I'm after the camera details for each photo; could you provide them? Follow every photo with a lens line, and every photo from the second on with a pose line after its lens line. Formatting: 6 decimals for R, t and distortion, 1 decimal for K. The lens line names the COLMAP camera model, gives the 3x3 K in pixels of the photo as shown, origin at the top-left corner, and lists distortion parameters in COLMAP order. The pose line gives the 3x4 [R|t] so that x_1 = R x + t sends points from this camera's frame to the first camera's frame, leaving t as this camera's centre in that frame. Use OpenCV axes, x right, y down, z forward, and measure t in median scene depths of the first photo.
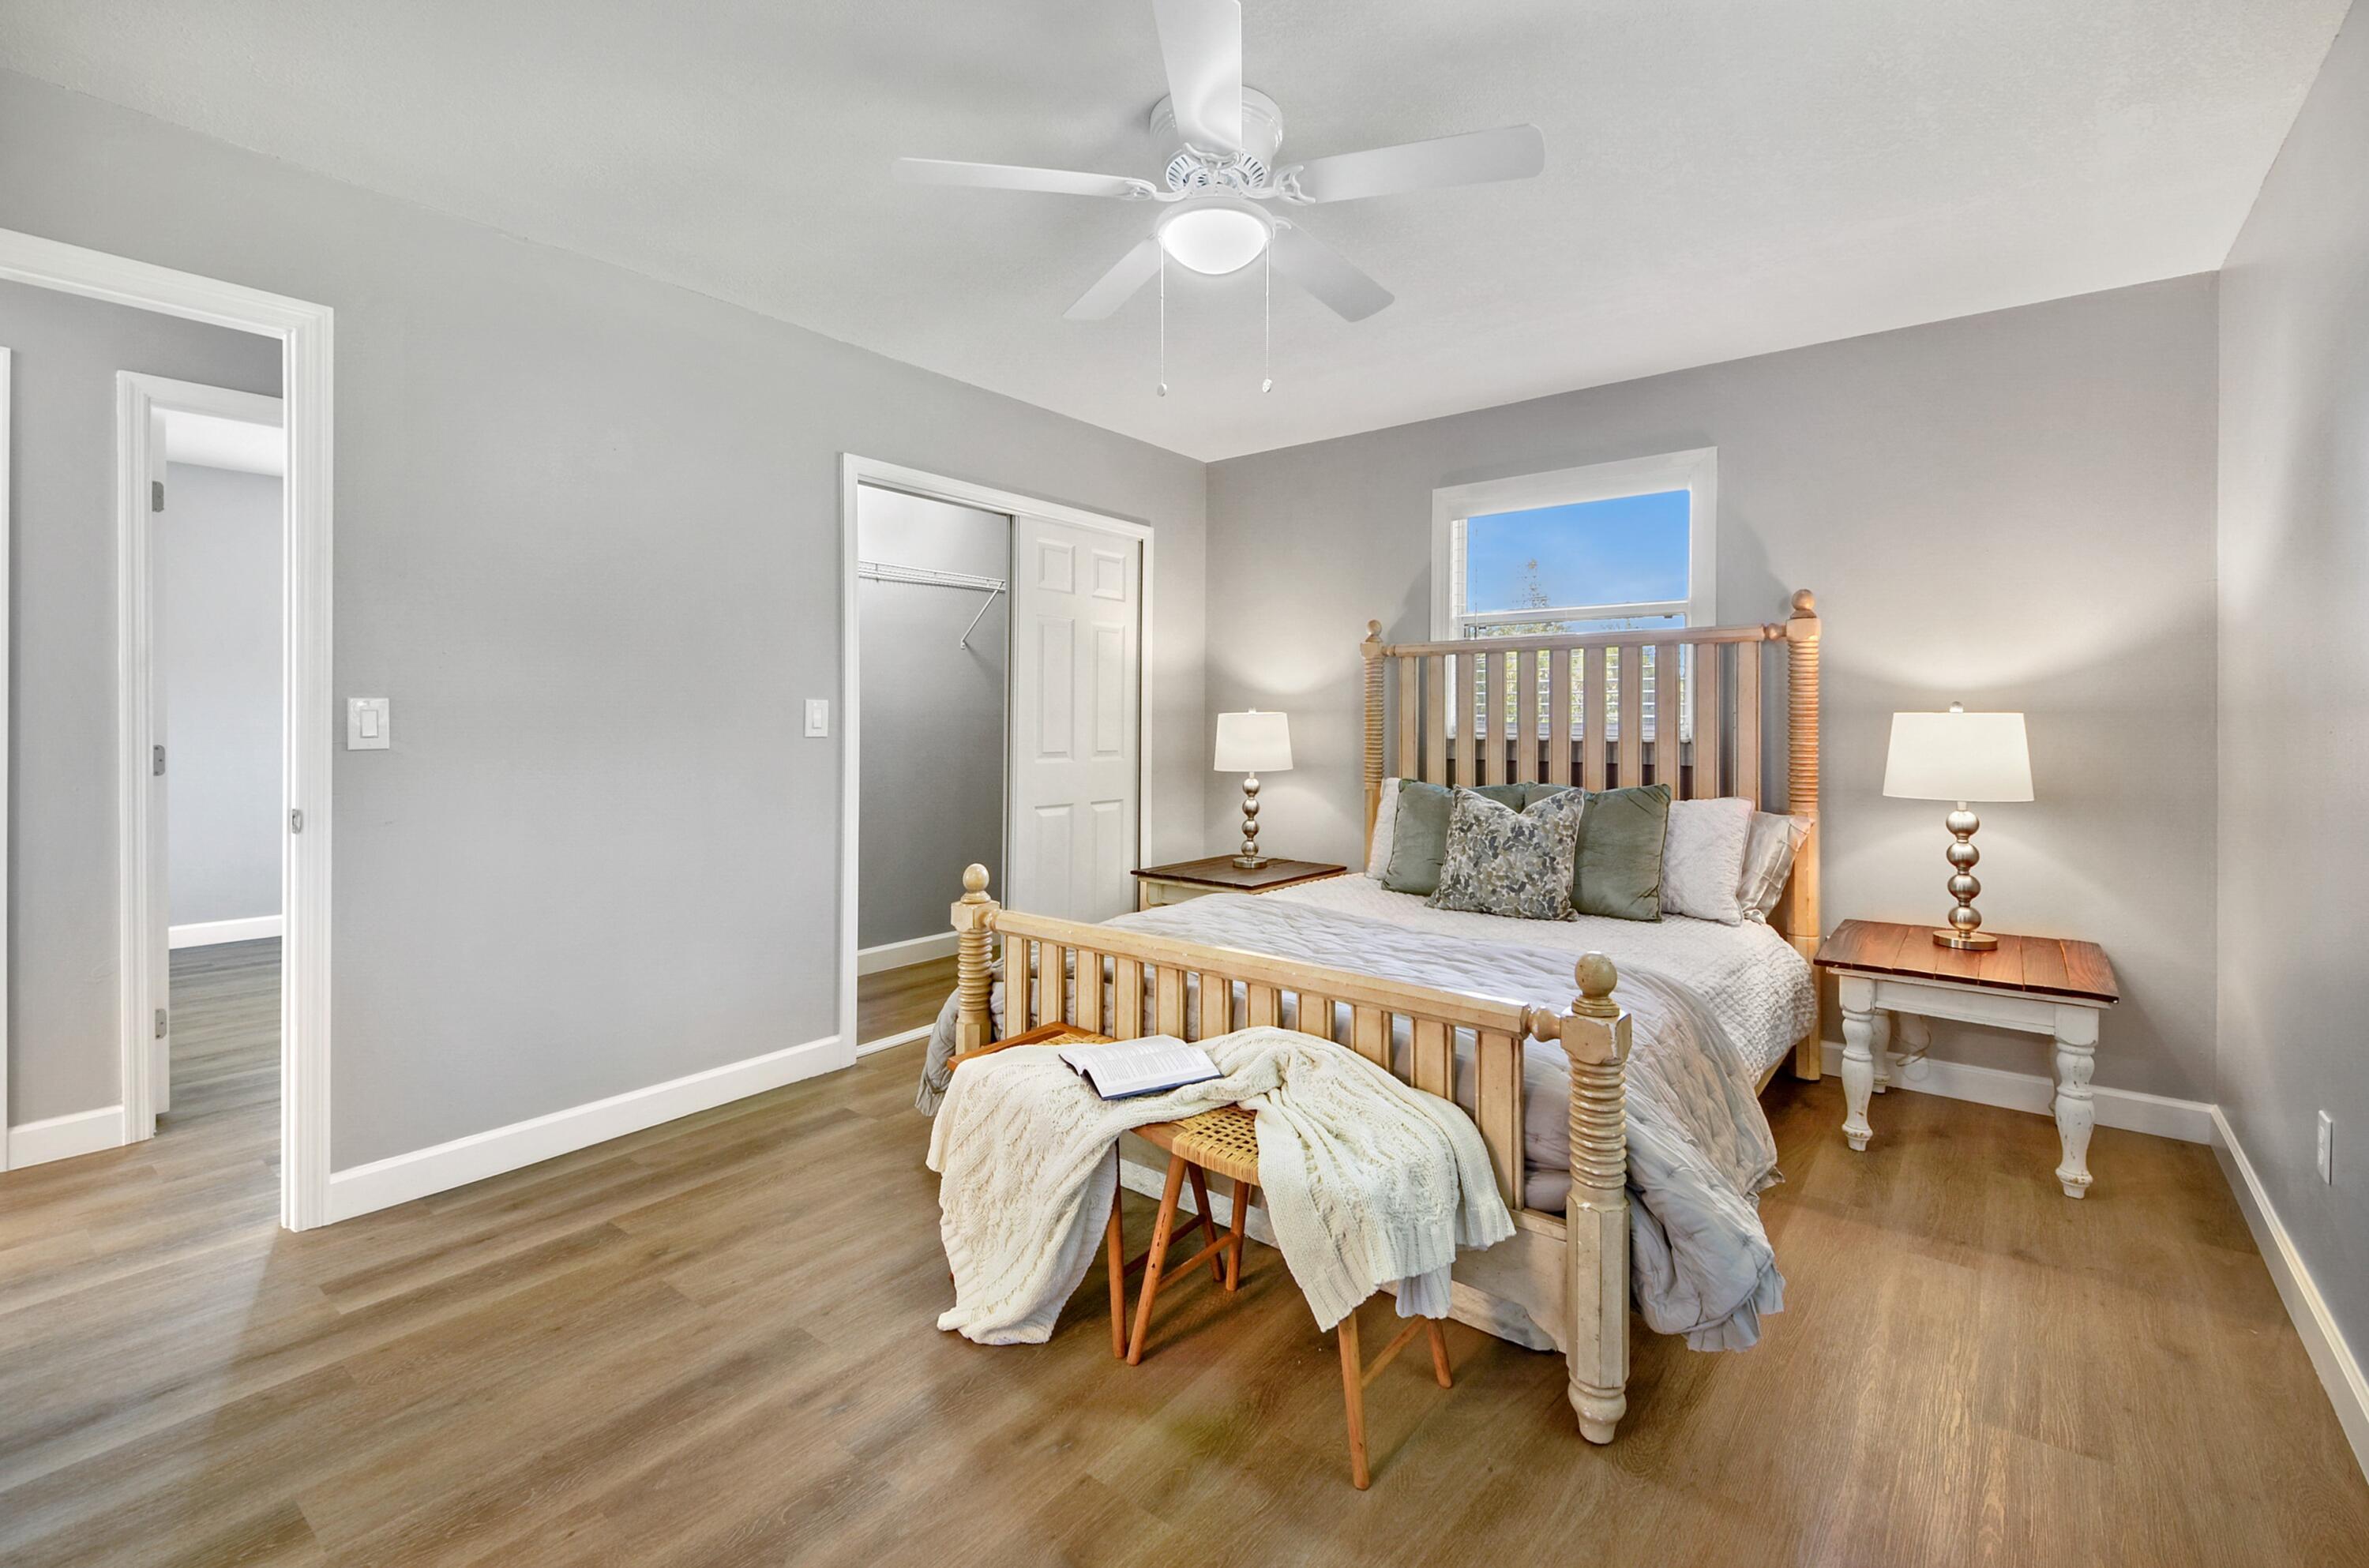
lens RADIAL K [[1032.7, 0, 1185.3], [0, 1032.7, 727.2], [0, 0, 1]] dist [0.055896, -0.034768]
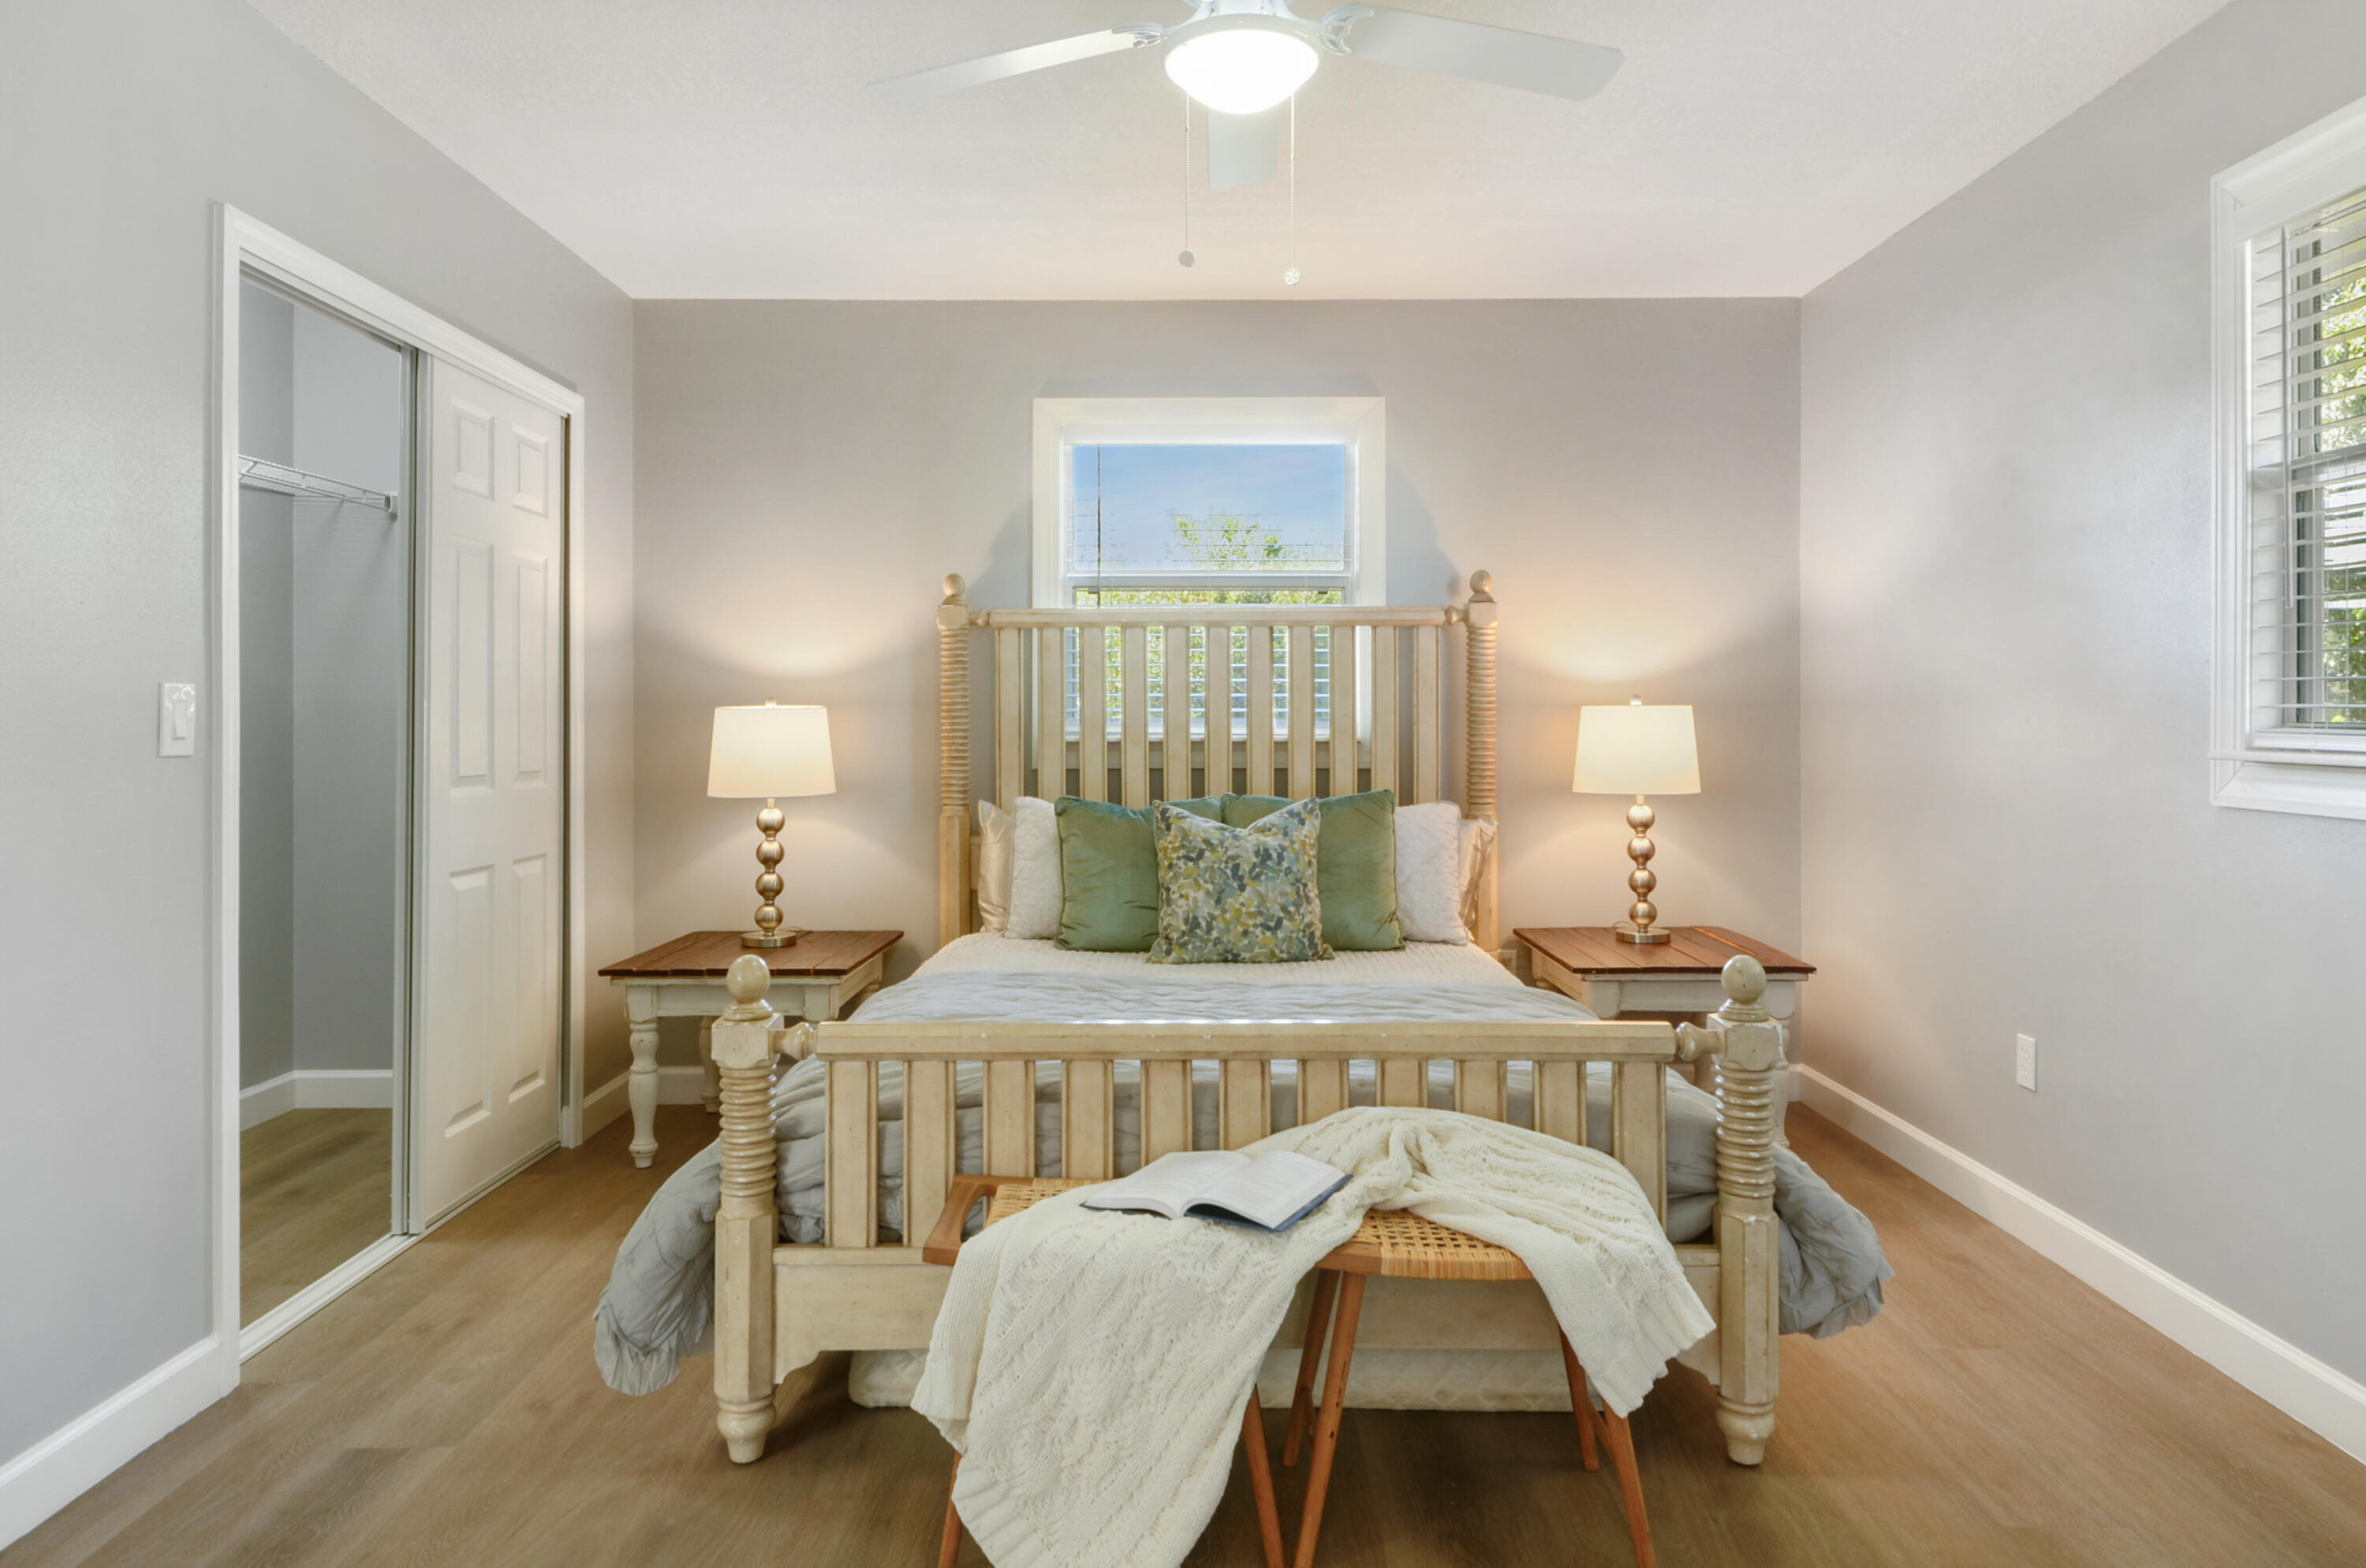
lens RADIAL K [[1571.4, 0, 1187.6], [0, 1571.4, 724.2], [0, 0, 1]] dist [0.088716, -0.097449]
pose [[0.785577, -0.008749, 0.618702, -0.472105], [0.009372, 0.999954, 0.002241, -0.003479], [-0.618693, 0.004038, 0.785623, 0.085678]]
